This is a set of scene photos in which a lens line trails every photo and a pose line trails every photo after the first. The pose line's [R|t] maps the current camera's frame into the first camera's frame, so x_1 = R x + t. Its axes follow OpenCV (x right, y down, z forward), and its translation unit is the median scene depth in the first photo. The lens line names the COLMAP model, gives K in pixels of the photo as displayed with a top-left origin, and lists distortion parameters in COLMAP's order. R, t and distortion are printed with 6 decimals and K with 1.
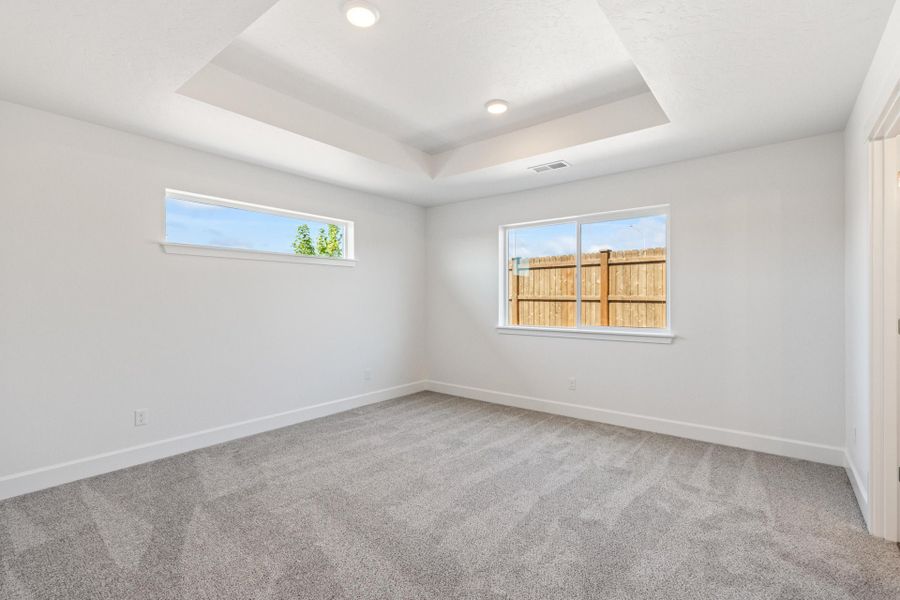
lens RADIAL K [[412.6, 0, 453.3], [0, 412.6, 300.7], [0, 0, 1]] dist [-0.000124, 0.000247]
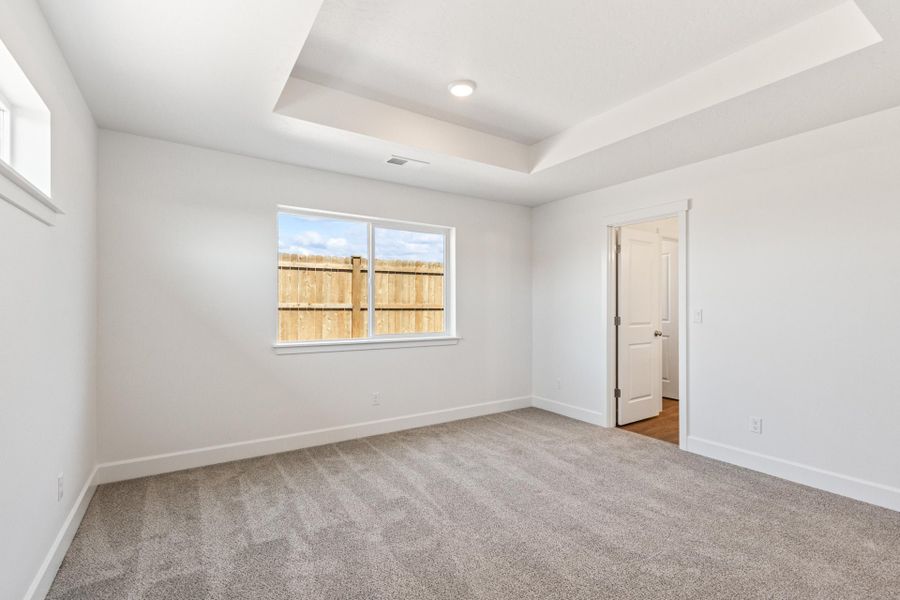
lens RADIAL K [[412.6, 0, 453.3], [0, 412.6, 300.7], [0, 0, 1]] dist [-0.000124, 0.000247]
pose [[0.314884, 0.017097, 0.948976, -0.609103], [0.007369, 0.999764, -0.020458, 0.003303], [-0.949101, 0.013435, 0.314684, 0.617160]]
